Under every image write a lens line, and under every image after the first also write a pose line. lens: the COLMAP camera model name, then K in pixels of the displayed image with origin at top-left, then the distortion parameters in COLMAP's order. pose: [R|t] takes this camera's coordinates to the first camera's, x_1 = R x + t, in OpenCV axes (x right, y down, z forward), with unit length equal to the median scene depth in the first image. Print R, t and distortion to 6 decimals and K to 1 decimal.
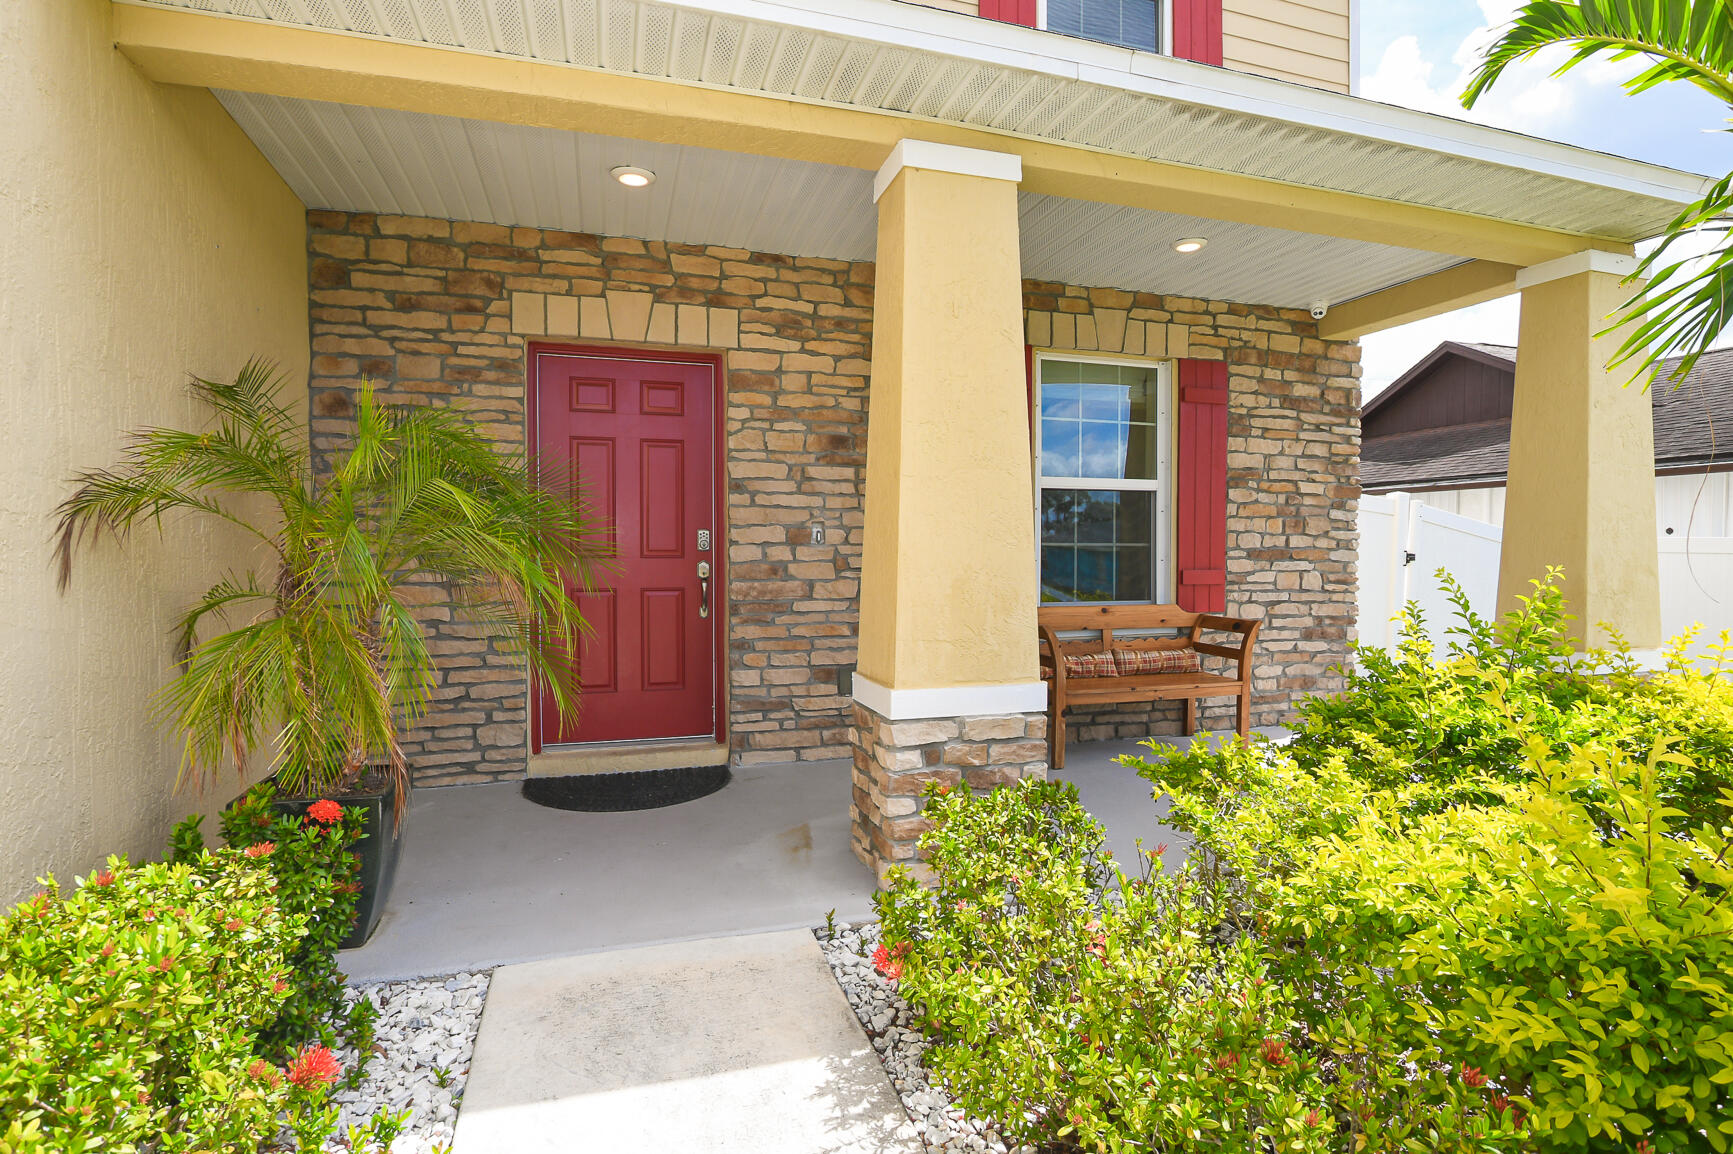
lens RADIAL K [[860.0, 0, 869.6], [0, 860.0, 569.8], [0, 0, 1]] dist [-0.006537, -0.000109]
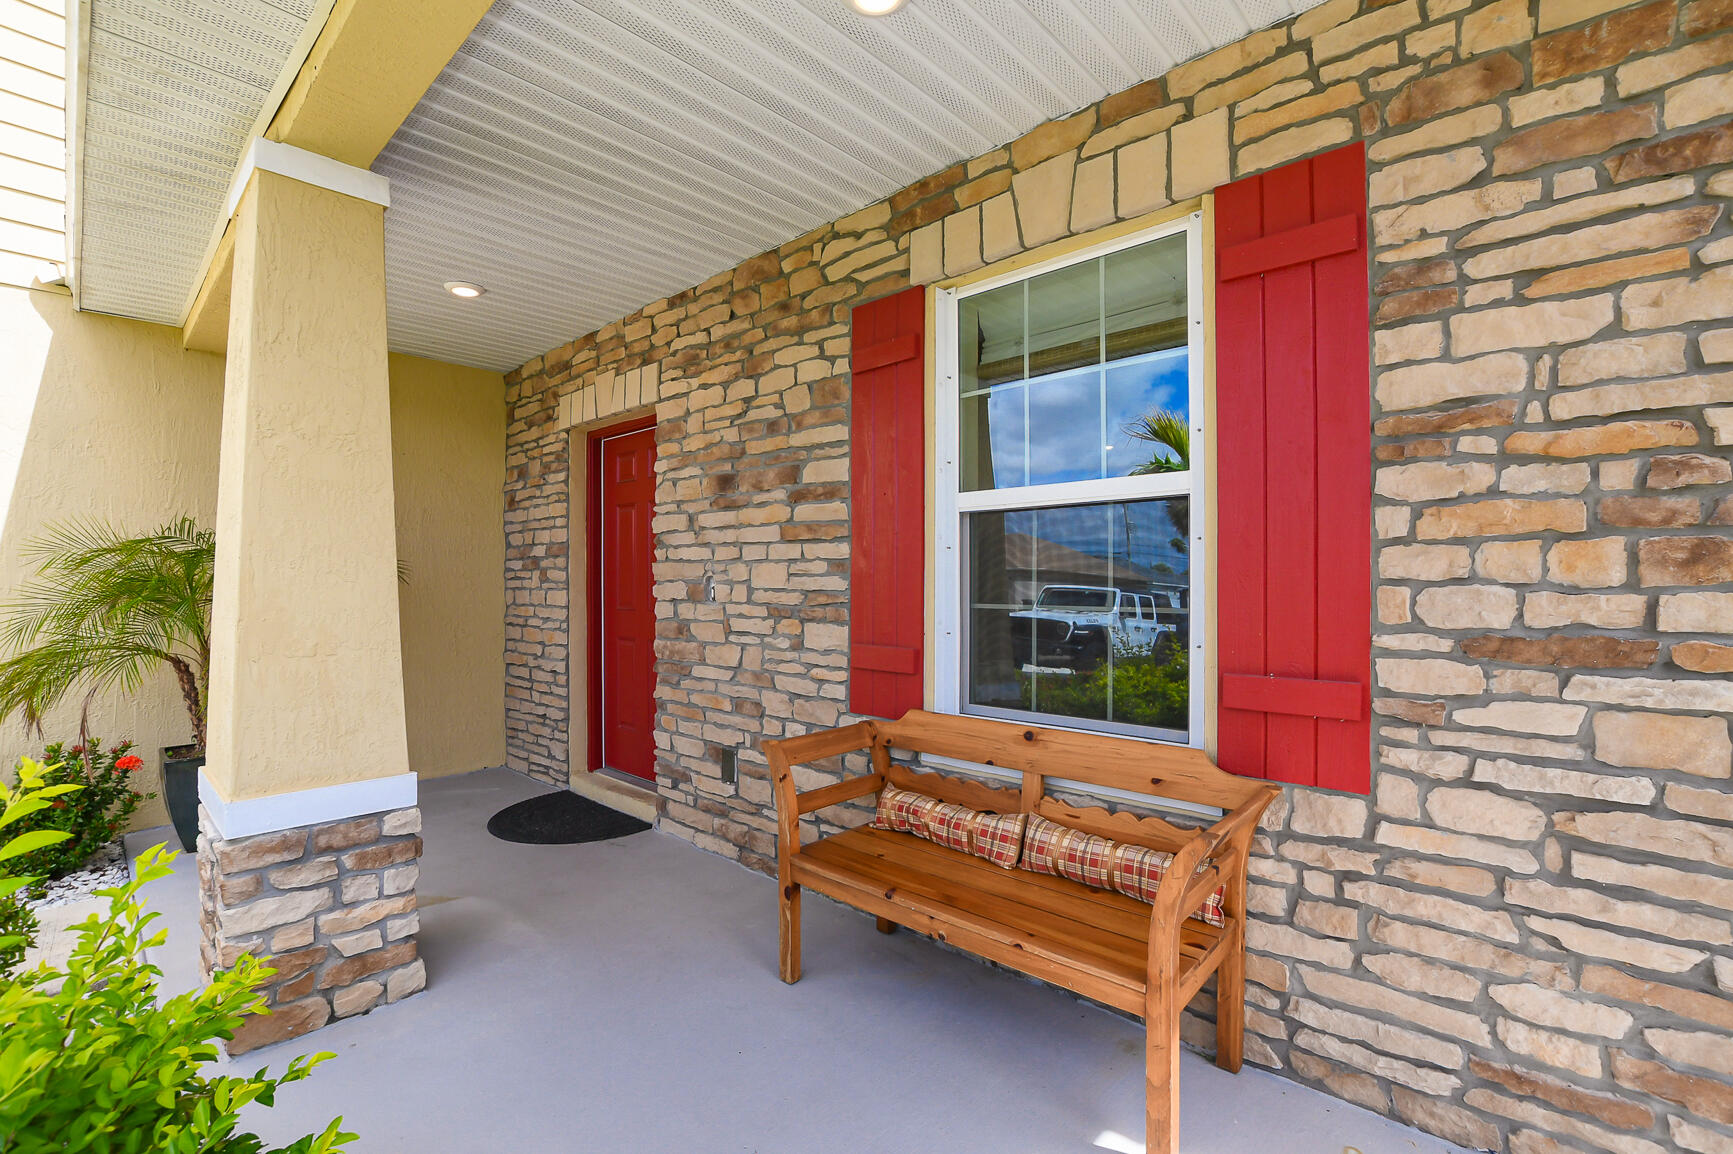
lens RADIAL K [[781.2, 0, 866.1], [0, 781.2, 578.1], [0, 0, 1]] dist [-0.017563, 0.000118]
pose [[0.485535, -0.006493, -0.874193, 0.606540], [-0.017335, 0.999704, -0.017053, -0.036700], [0.874045, 0.023434, 0.485279, 0.642733]]
